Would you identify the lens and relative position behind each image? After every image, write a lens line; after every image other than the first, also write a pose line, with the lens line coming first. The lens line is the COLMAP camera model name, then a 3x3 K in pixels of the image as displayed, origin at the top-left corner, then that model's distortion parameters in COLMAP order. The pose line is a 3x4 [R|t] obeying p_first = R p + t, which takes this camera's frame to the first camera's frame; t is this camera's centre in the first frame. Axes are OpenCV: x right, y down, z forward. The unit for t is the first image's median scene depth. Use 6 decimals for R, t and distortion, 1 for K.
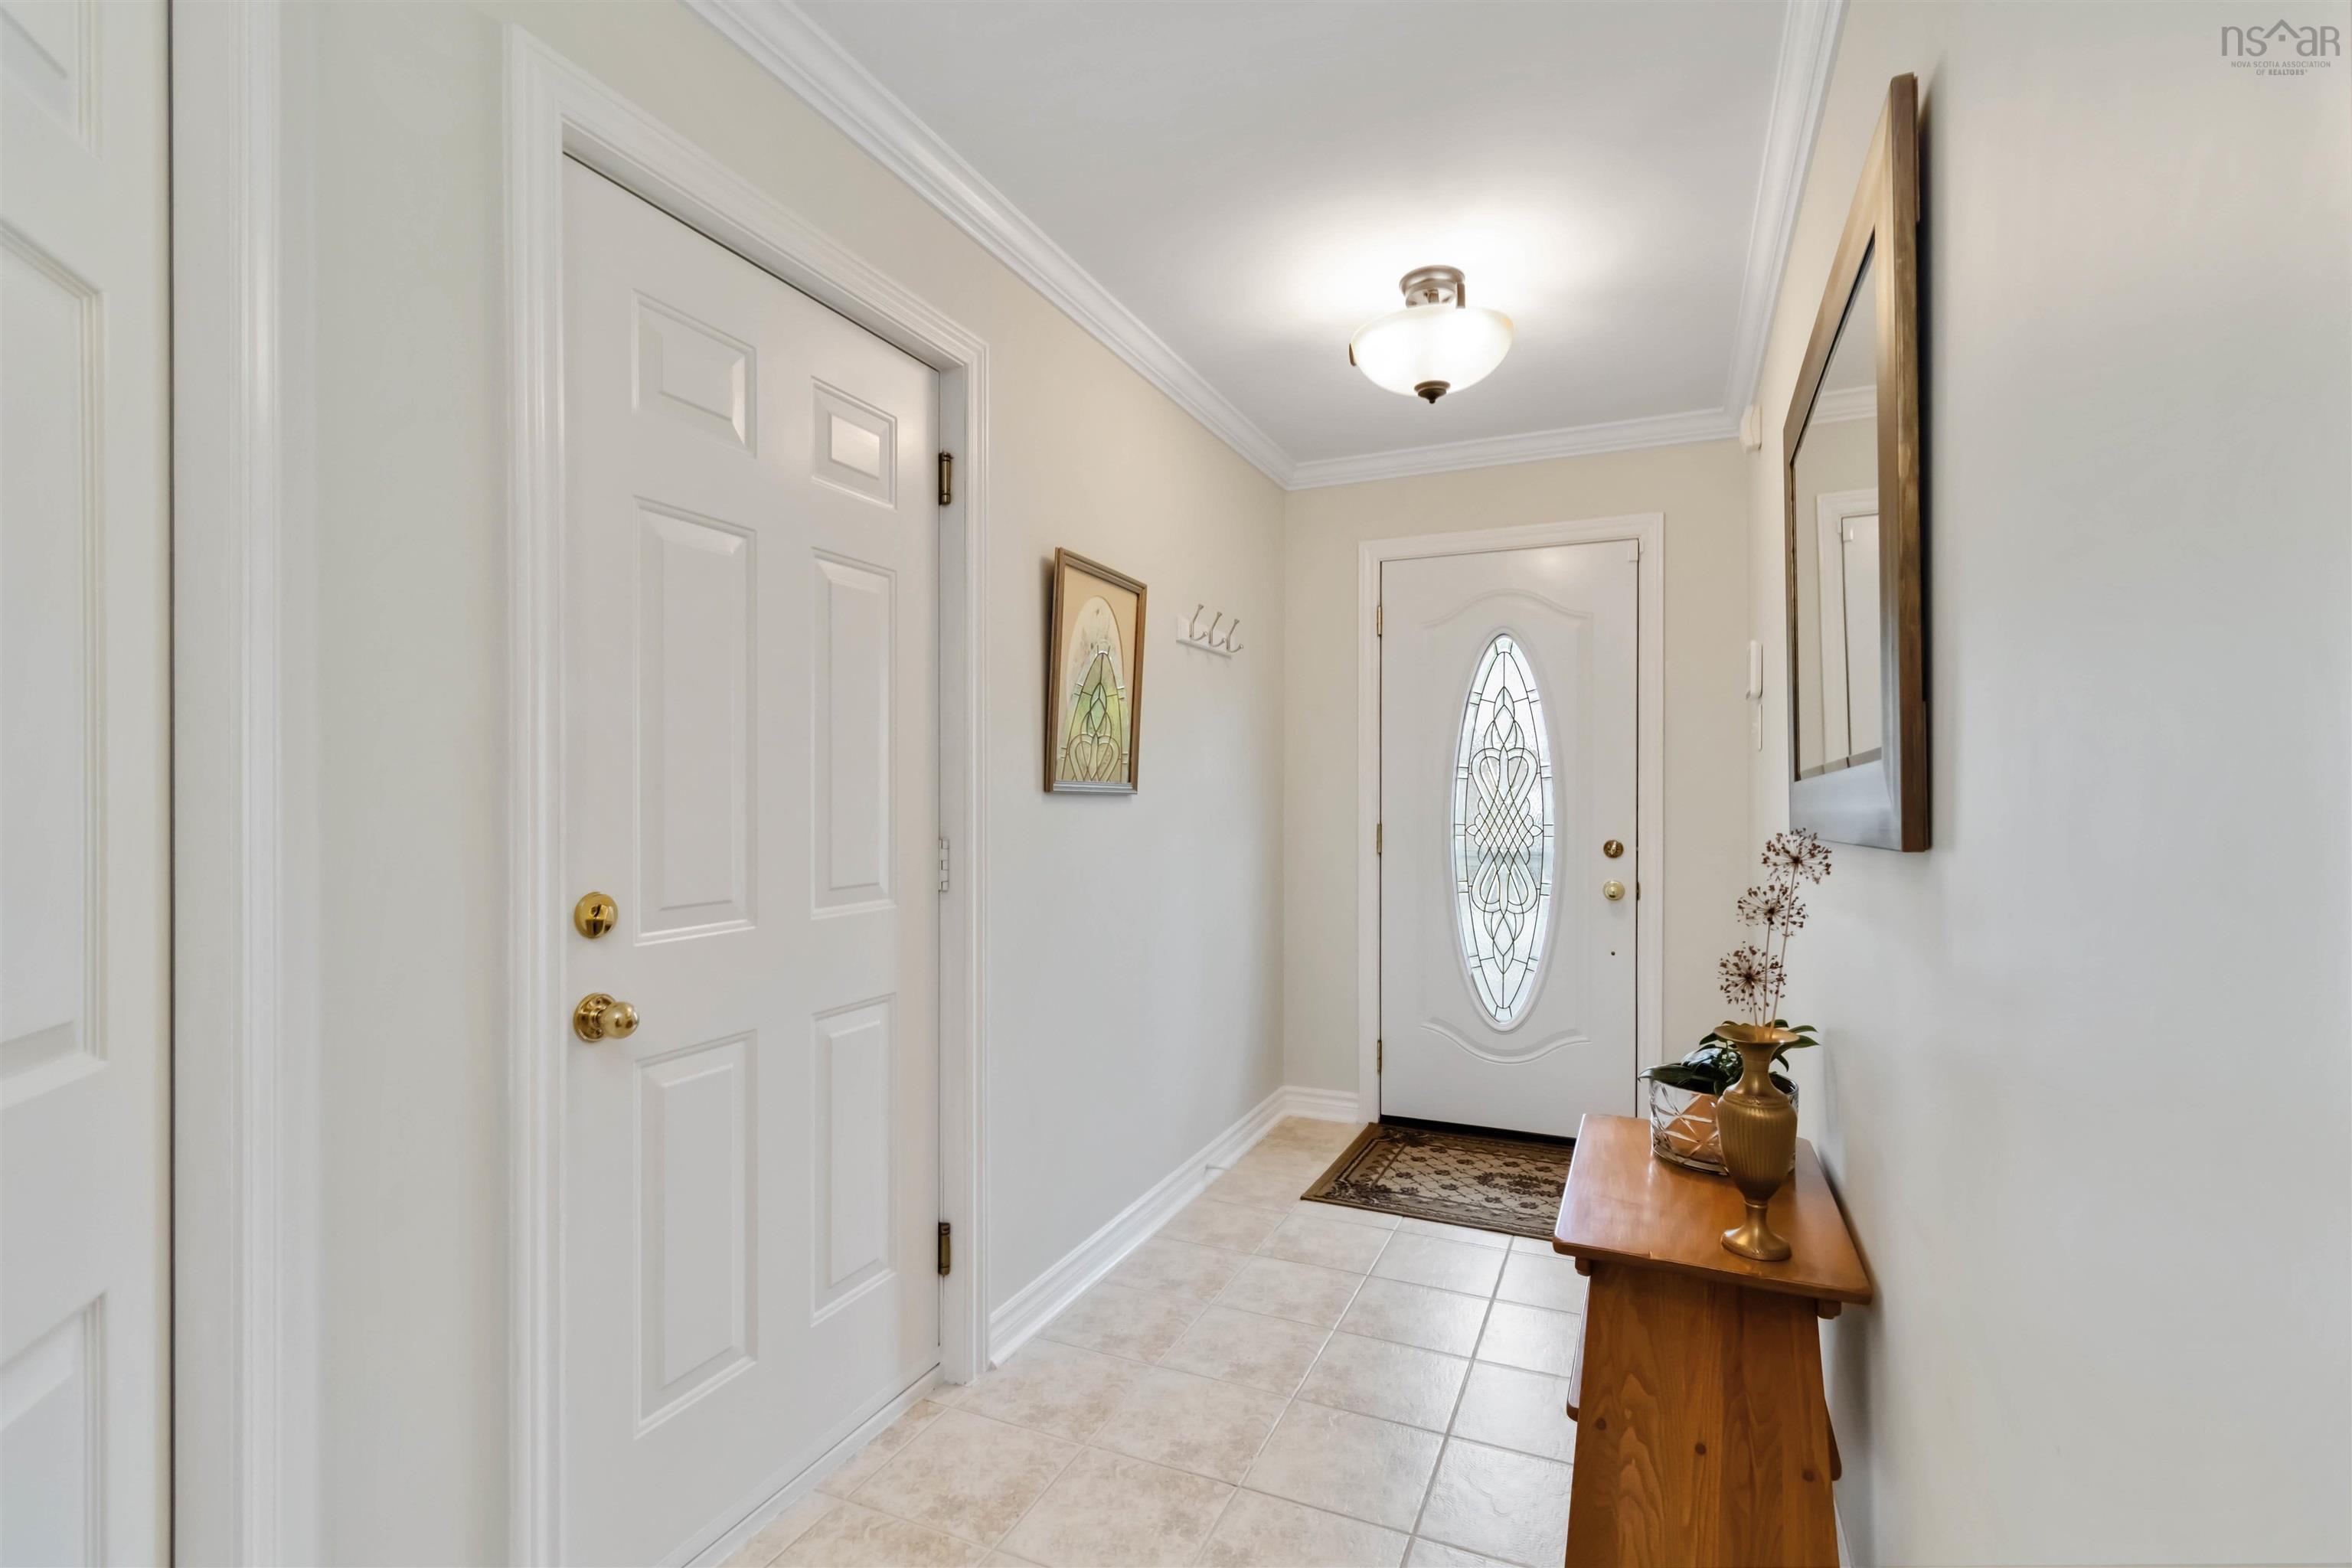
lens RADIAL K [[1098.6, 0, 1182.2], [0, 1098.6, 783.2], [0, 0, 1]] dist [0.008390, -0.001702]
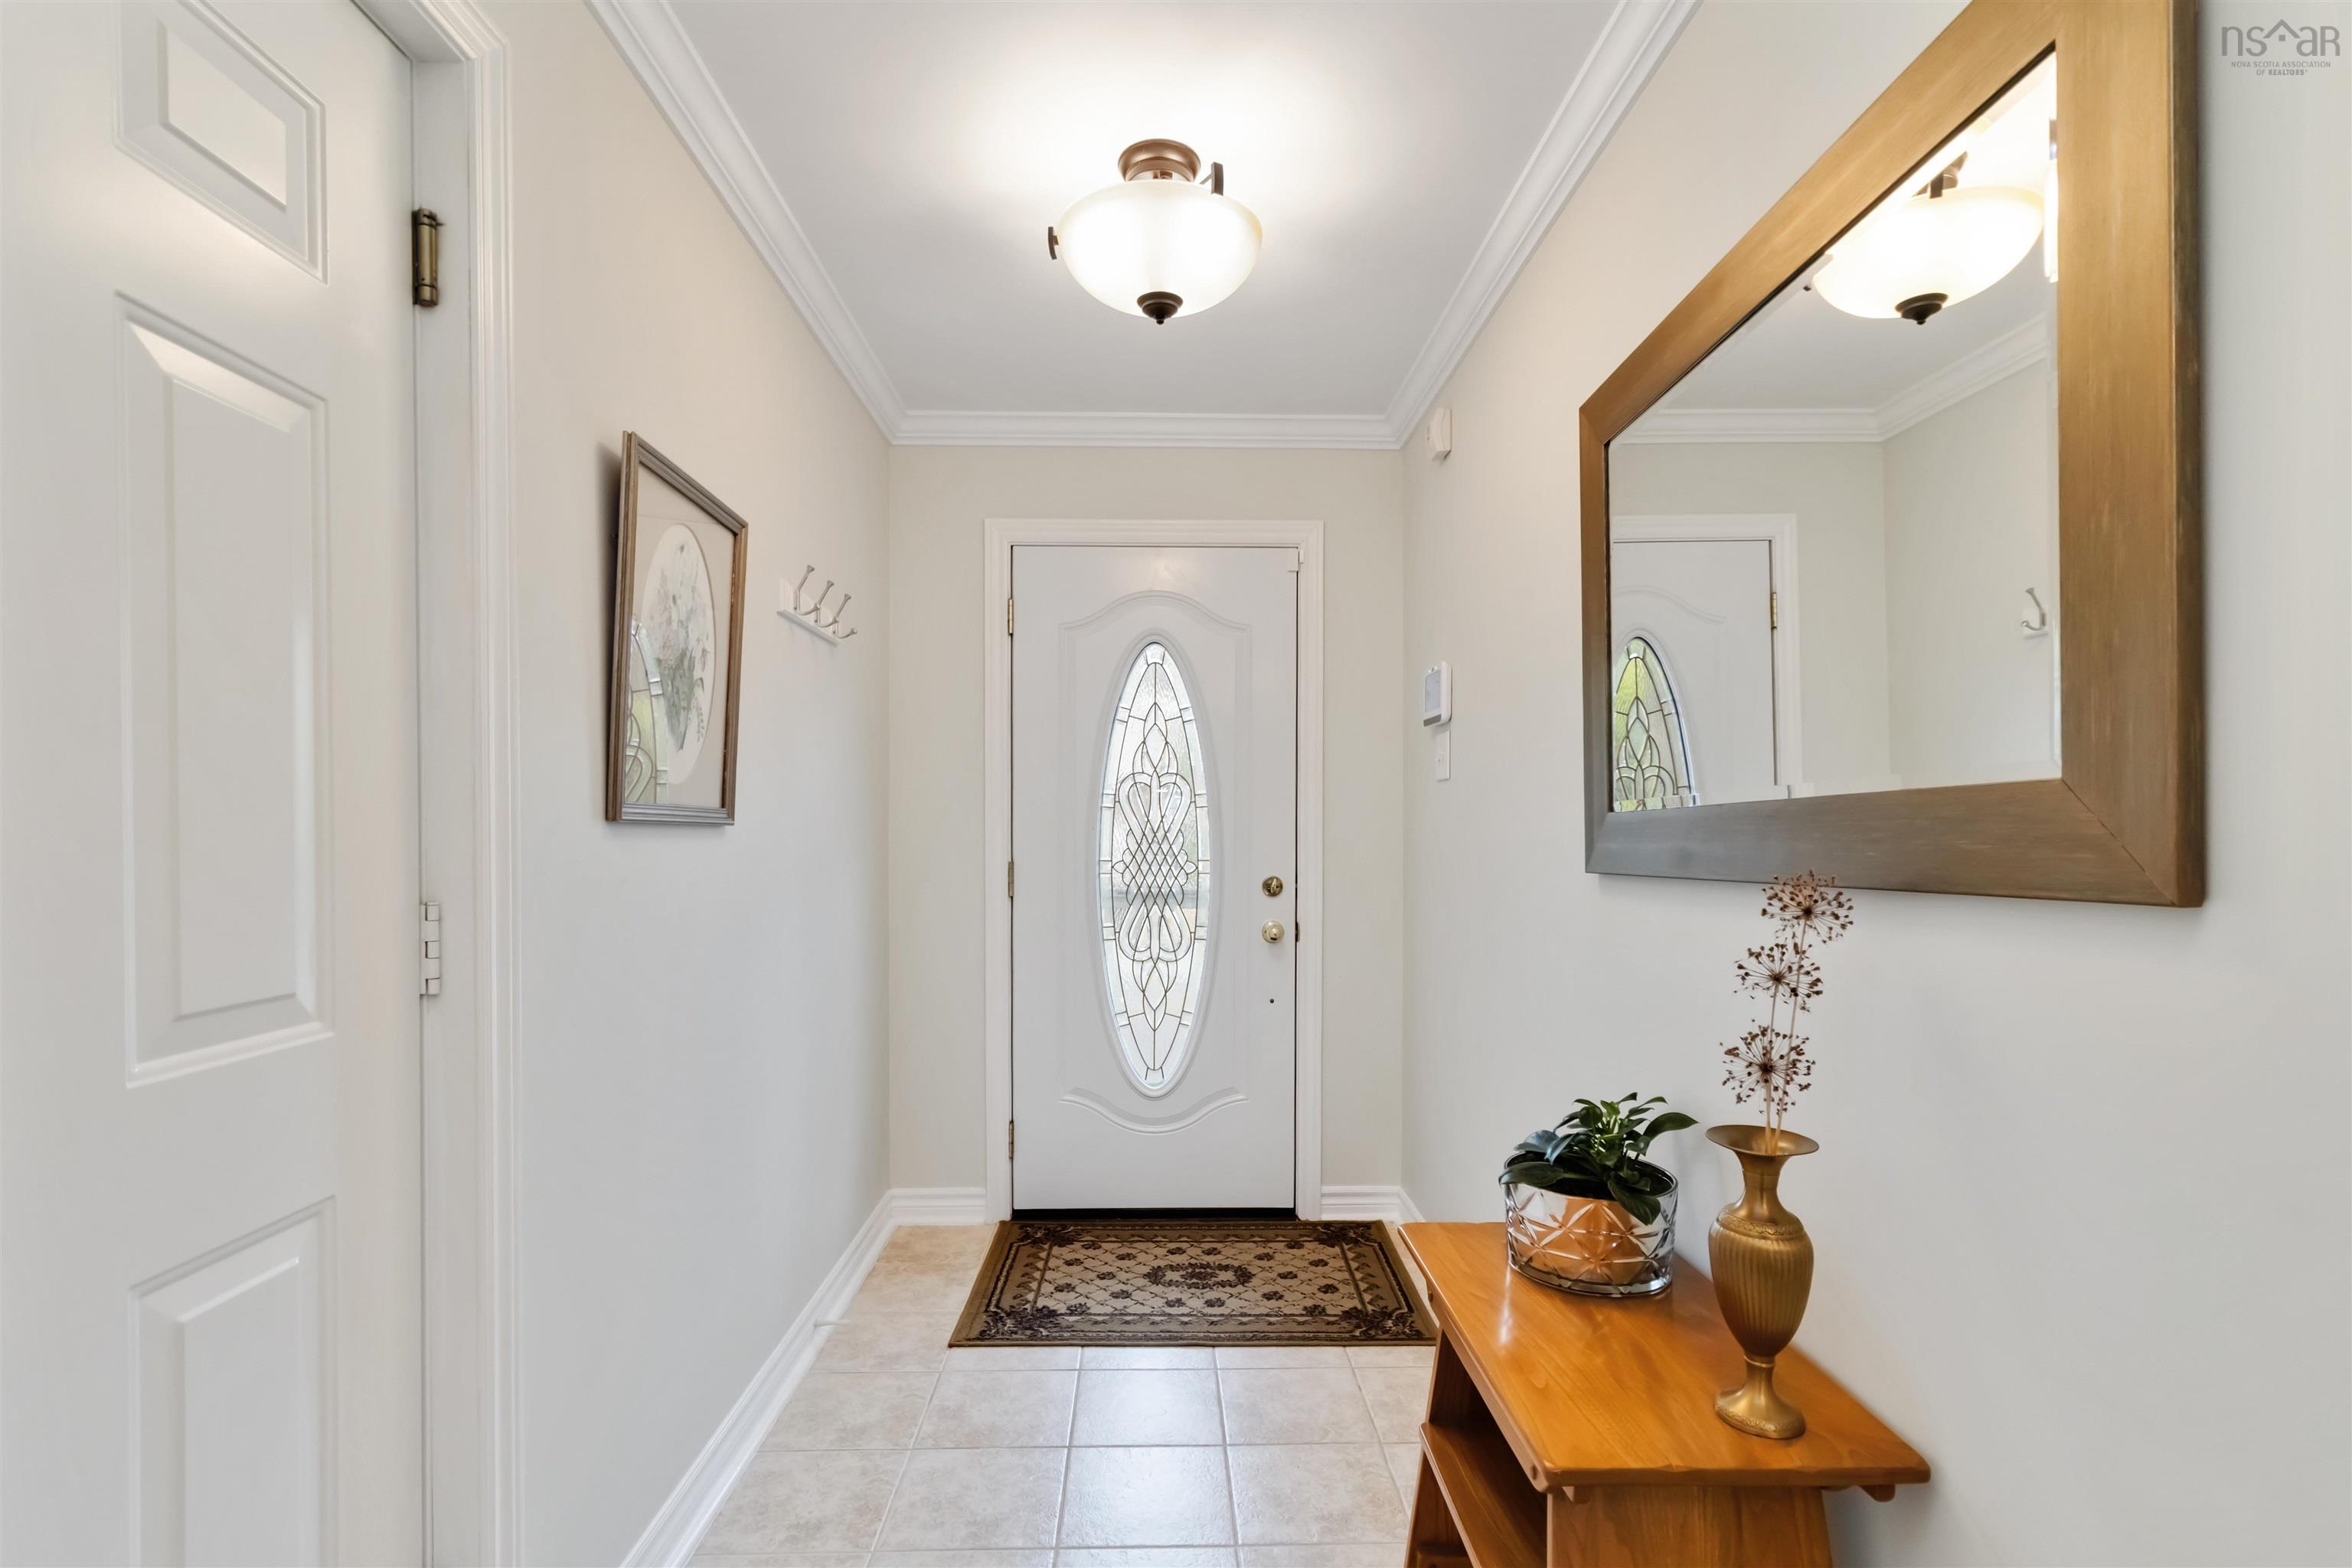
lens RADIAL K [[1098.6, 0, 1167.5], [0, 1098.6, 838.3], [0, 0, 1]] dist [0.008390, -0.001702]
pose [[0.901653, -0.003061, 0.432449, -0.088832], [-0.005852, 0.999797, 0.019278, 0.003244], [-0.432420, -0.019912, 0.901452, 0.242552]]
